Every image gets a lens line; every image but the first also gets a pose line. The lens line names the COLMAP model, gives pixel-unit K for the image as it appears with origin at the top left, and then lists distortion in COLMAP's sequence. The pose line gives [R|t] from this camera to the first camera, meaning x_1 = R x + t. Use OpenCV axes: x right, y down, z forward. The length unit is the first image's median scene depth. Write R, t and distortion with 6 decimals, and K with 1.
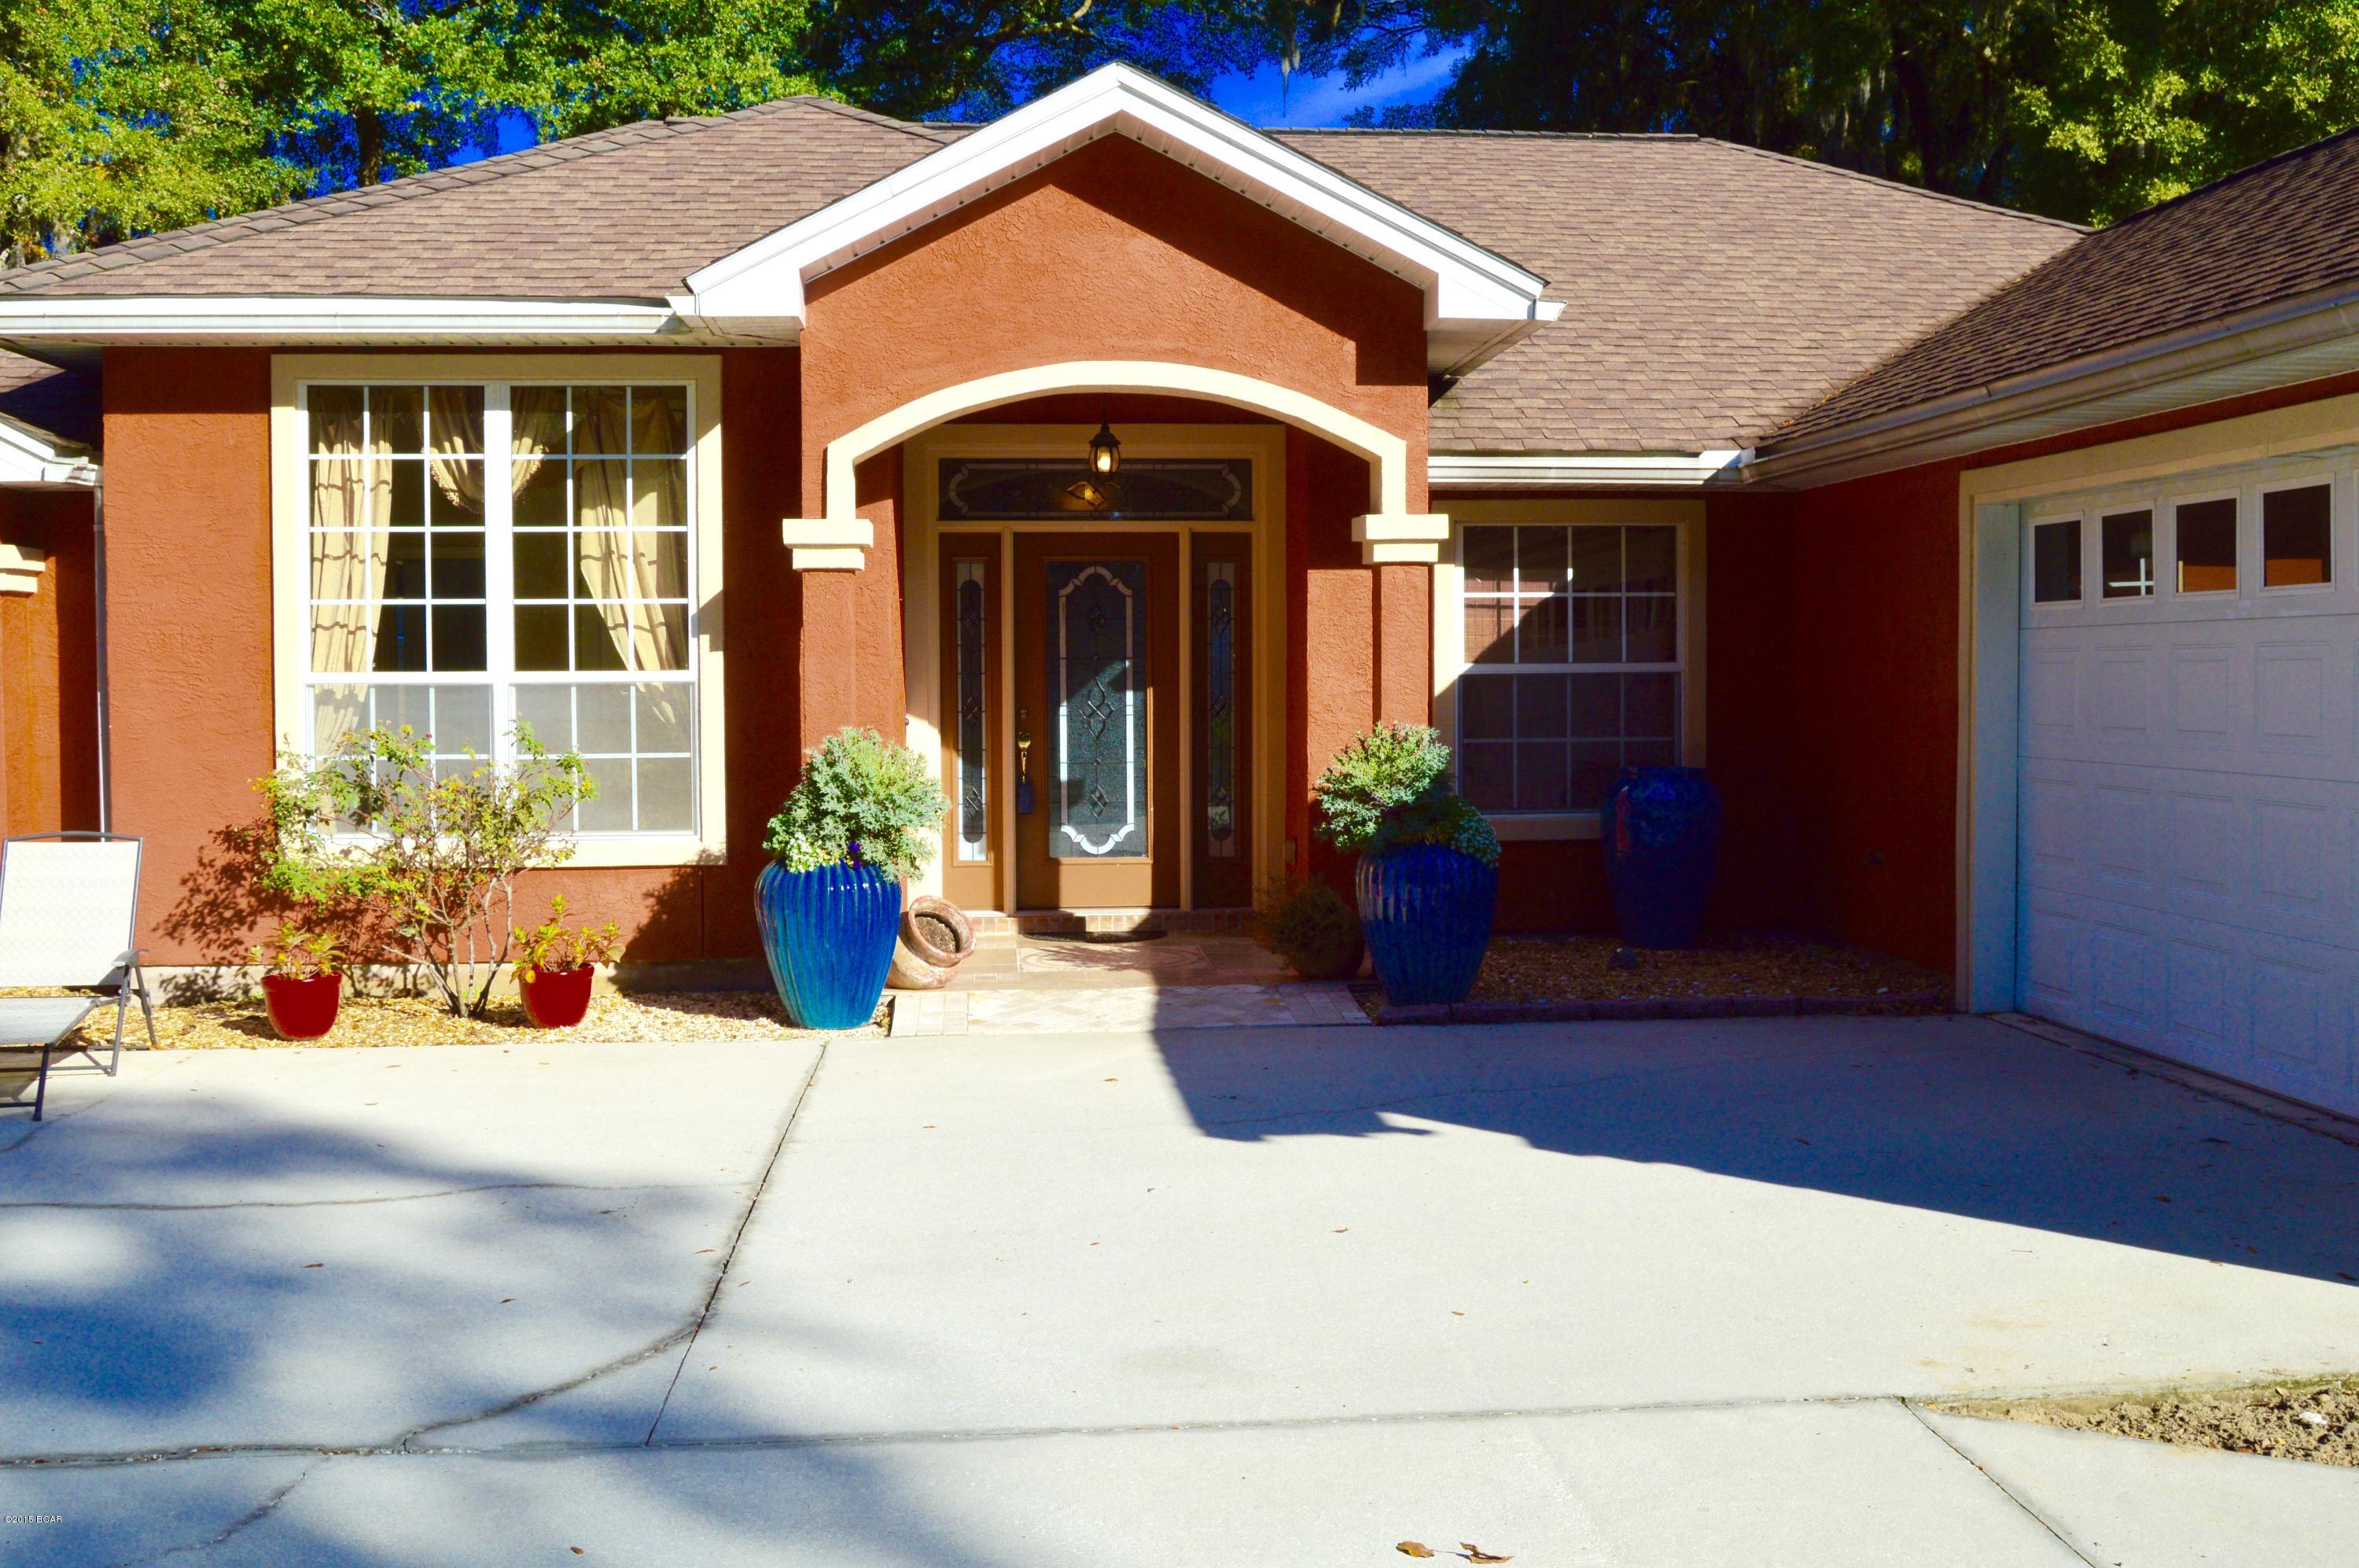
lens RADIAL K [[2337.9, 0, 1189.5], [0, 2337.9, 778.9], [0, 0, 1]] dist [-0.061611, 0.000000]
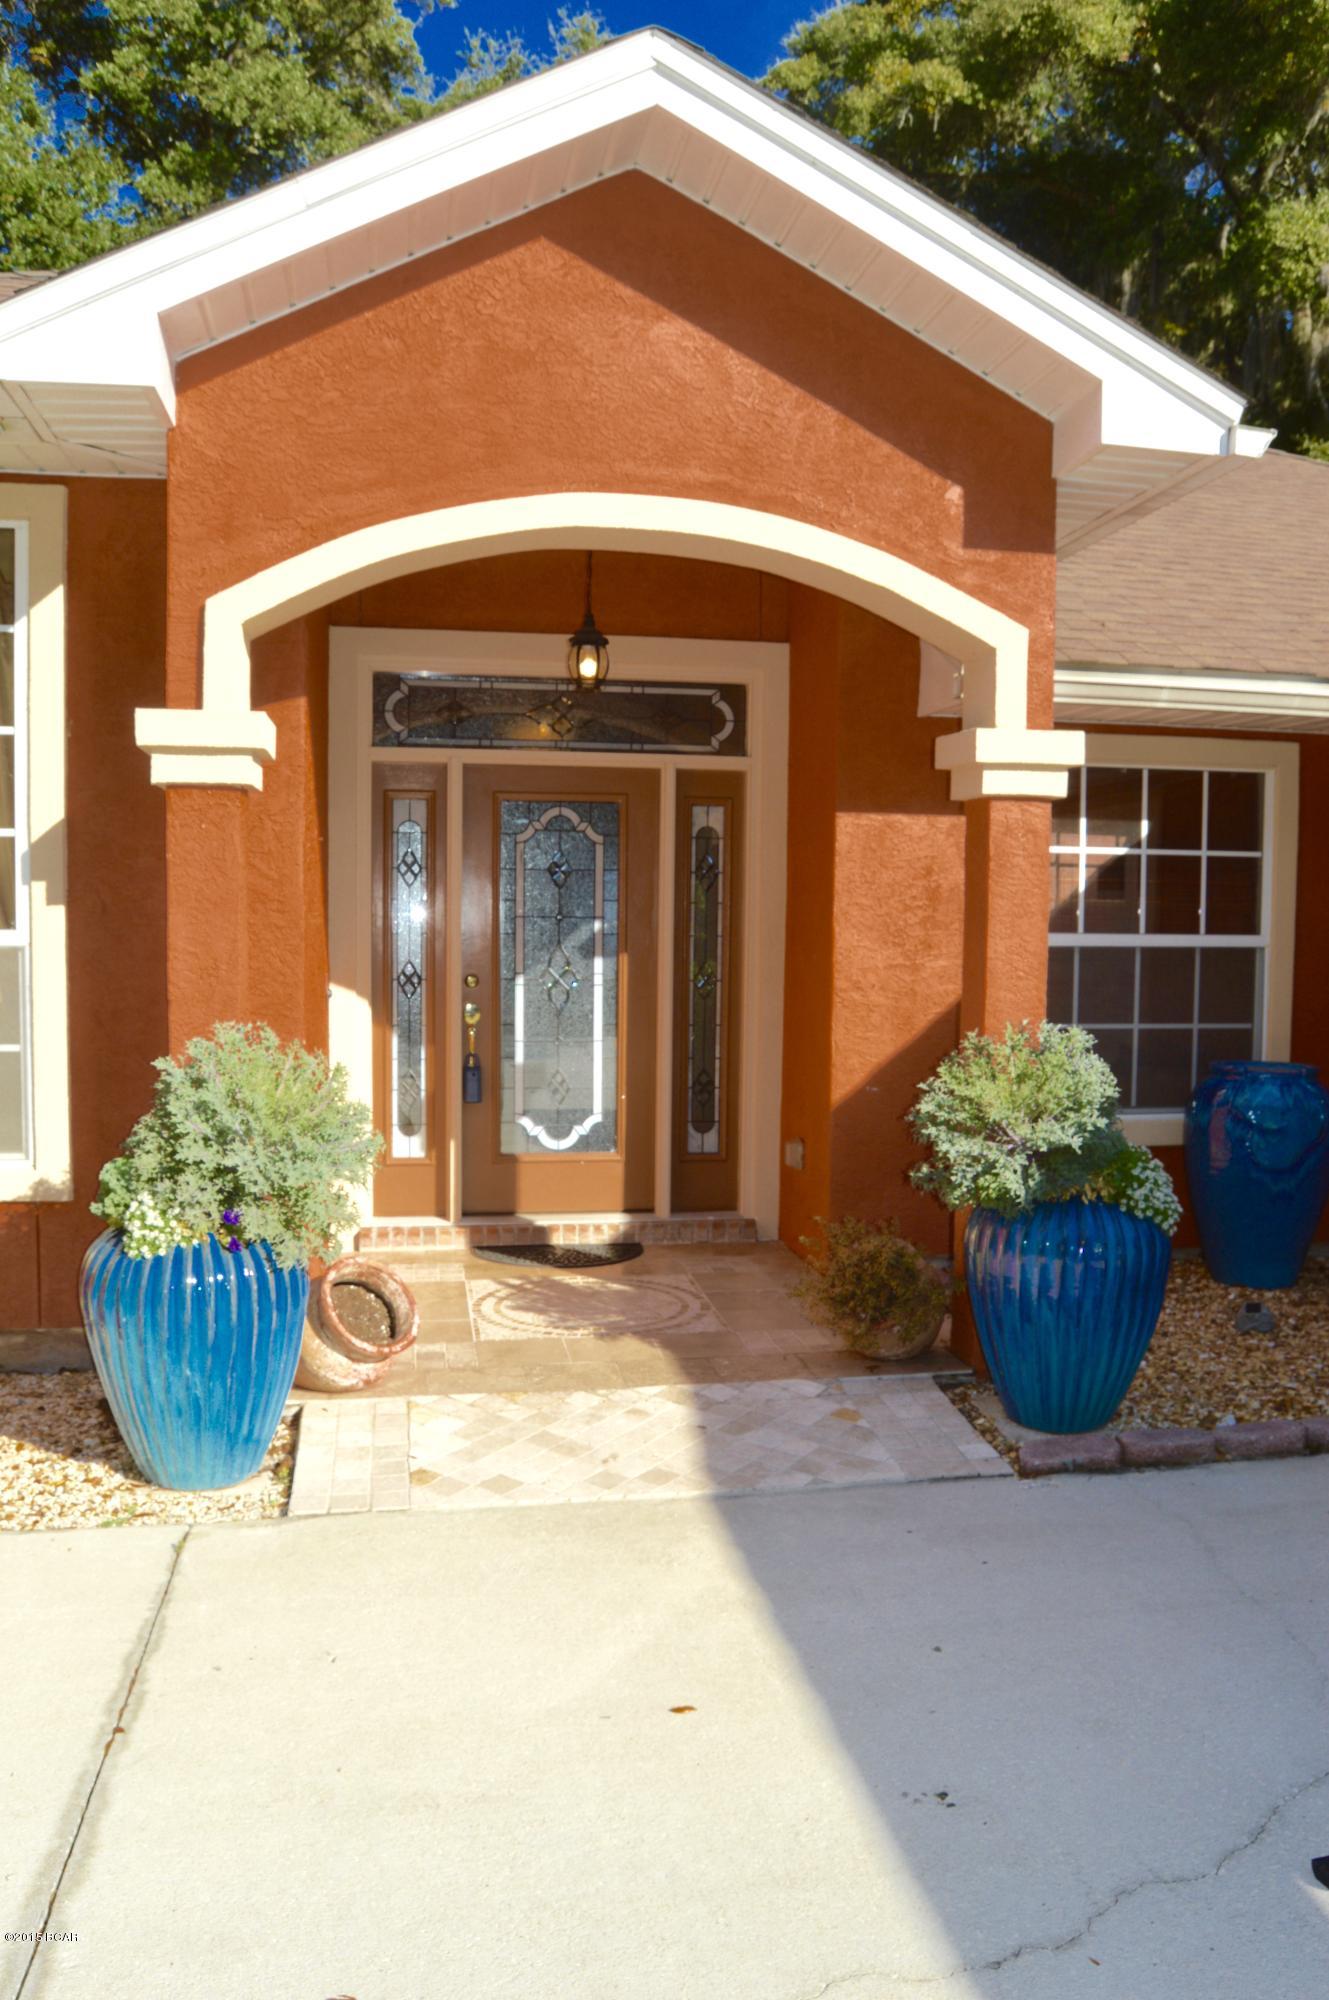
lens RADIAL K [[1589.0, 0, 686.3], [0, 1589.0, 1034.1], [0, 0, 1]] dist [-0.091938, 0.037258]
pose [[0.996087, 0.010119, 0.087795, -0.052737], [-0.012538, 0.999556, 0.027044, -0.030575], [-0.087482, -0.028039, 0.995771, 0.509608]]
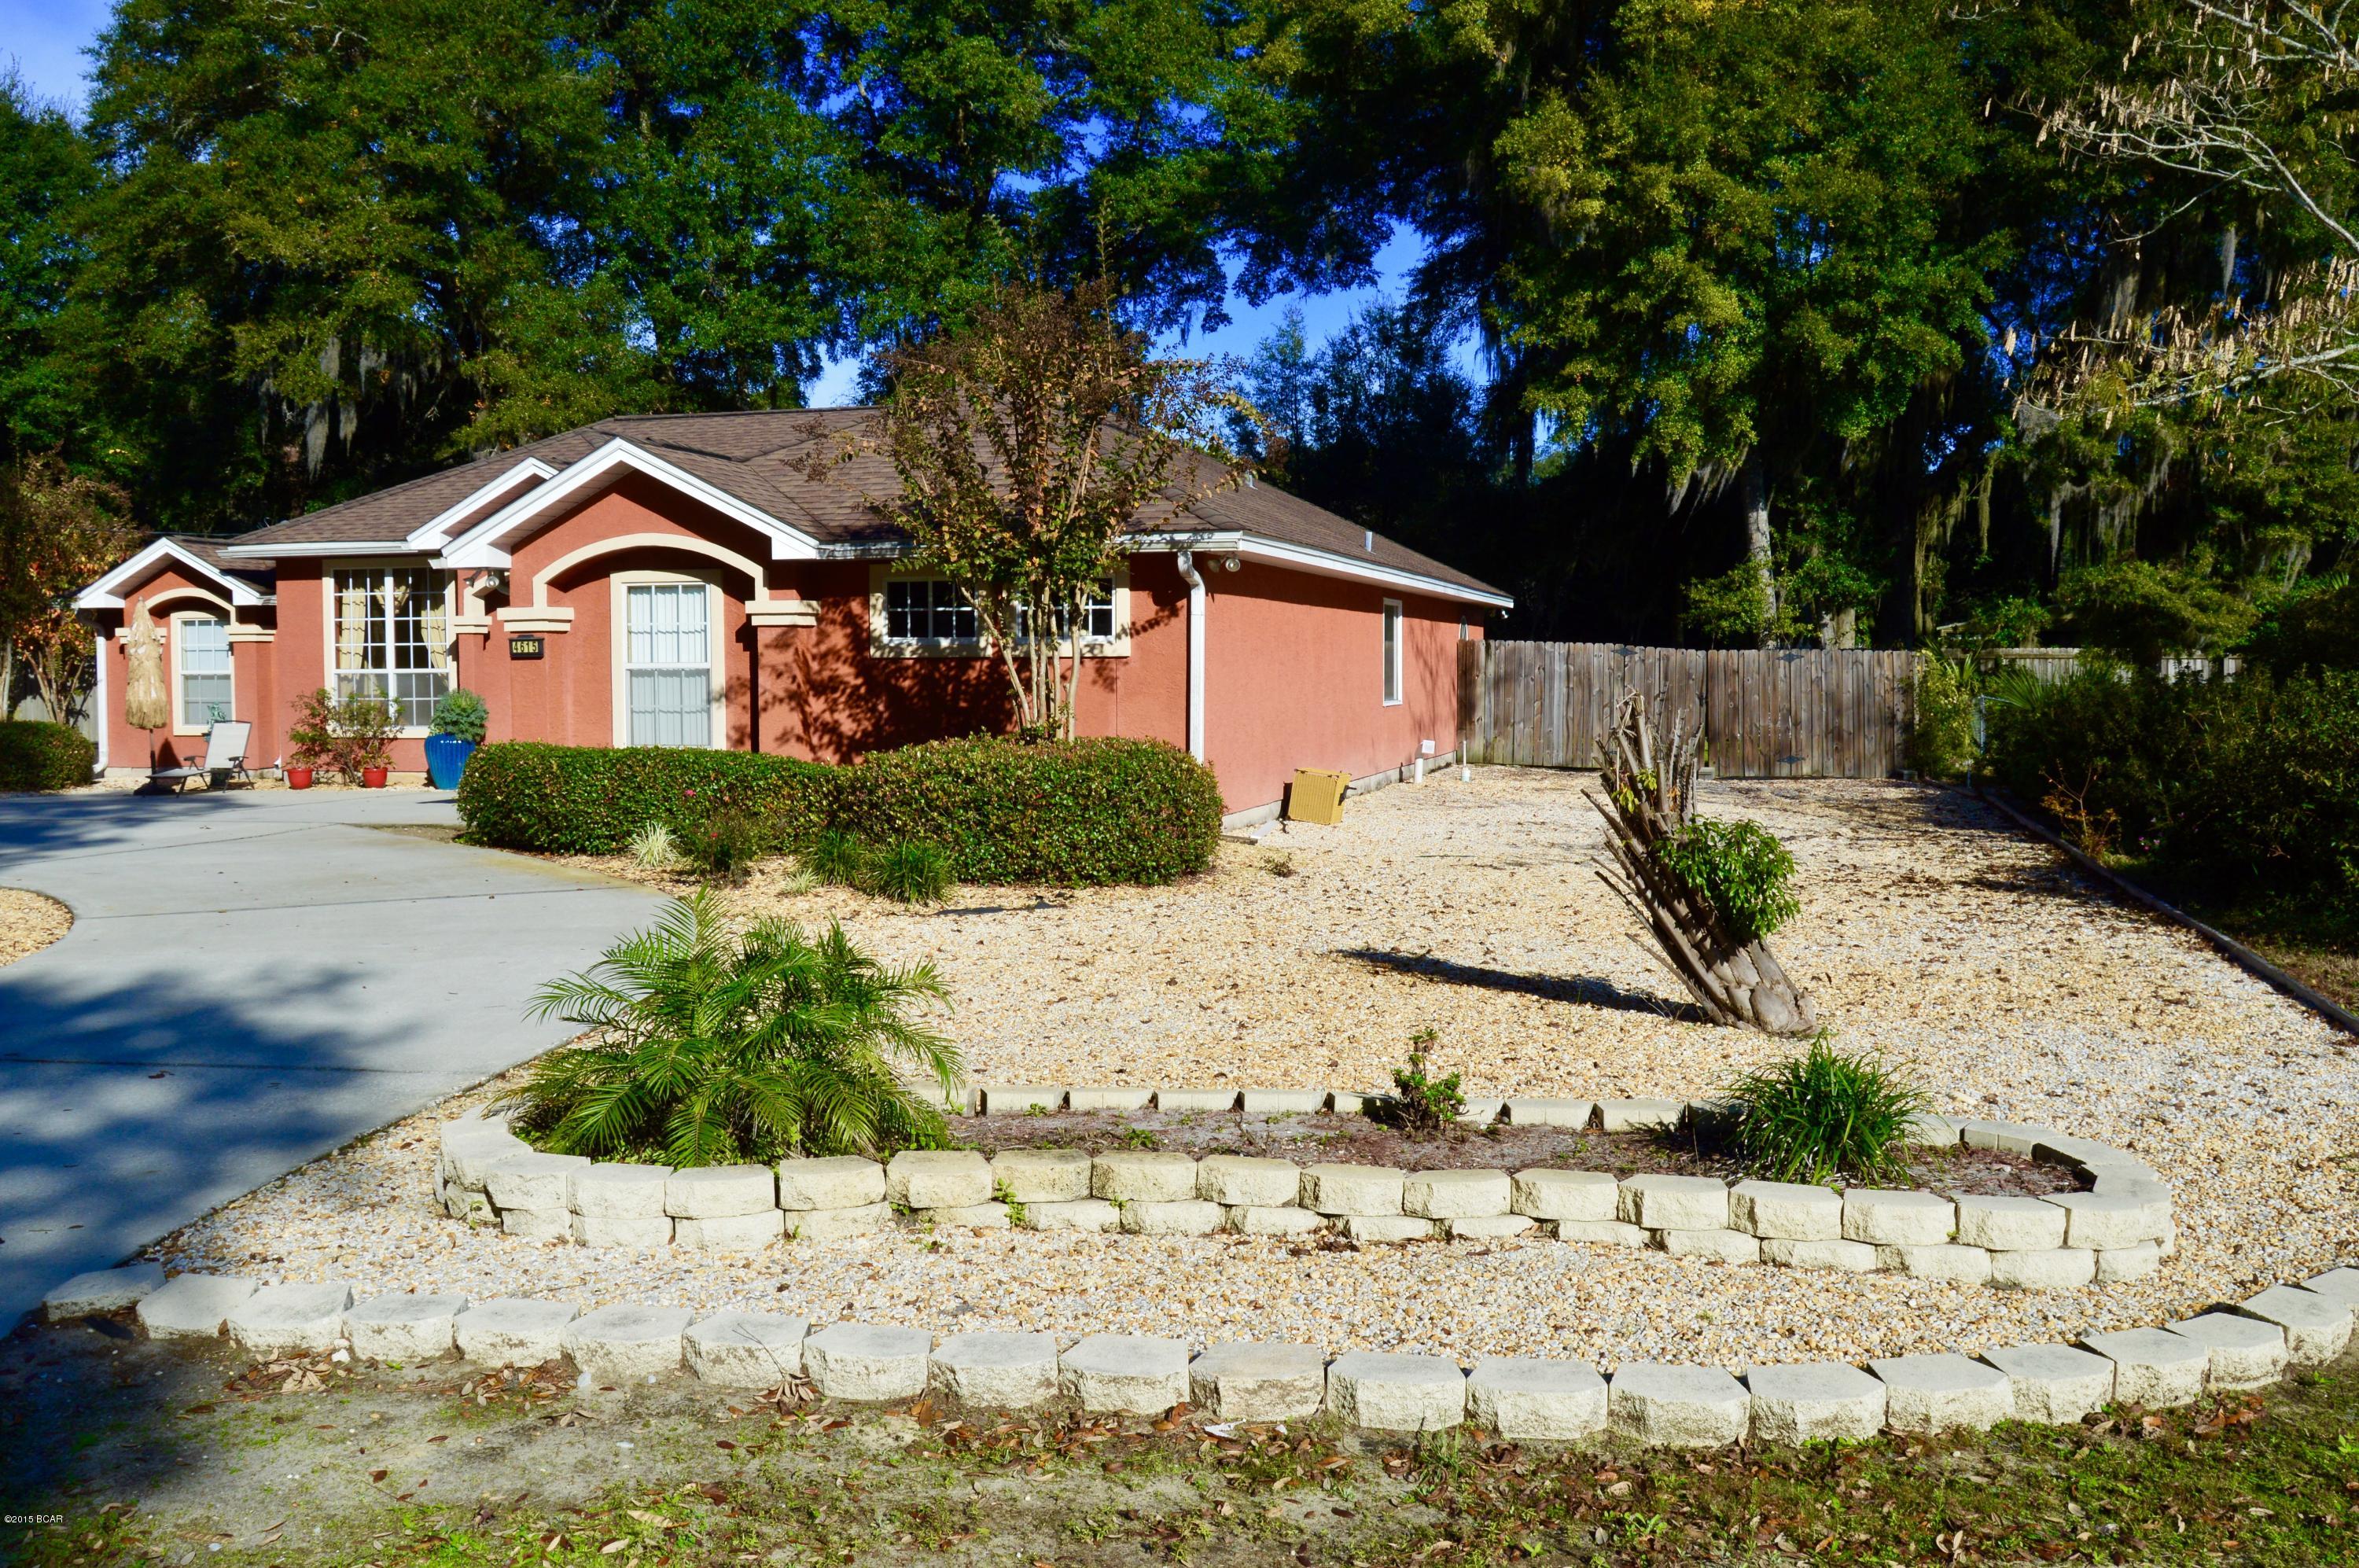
lens RADIAL K [[2109.1, 0, 1166.9], [0, 2109.1, 795.8], [0, 0, 1]] dist [-0.078607, 0.048582]
pose [[0.936841, 0.019627, -0.349204, 1.490857], [-0.013352, 0.999703, 0.020367, 0.044469], [0.349500, -0.014418, 0.936825, -1.064297]]
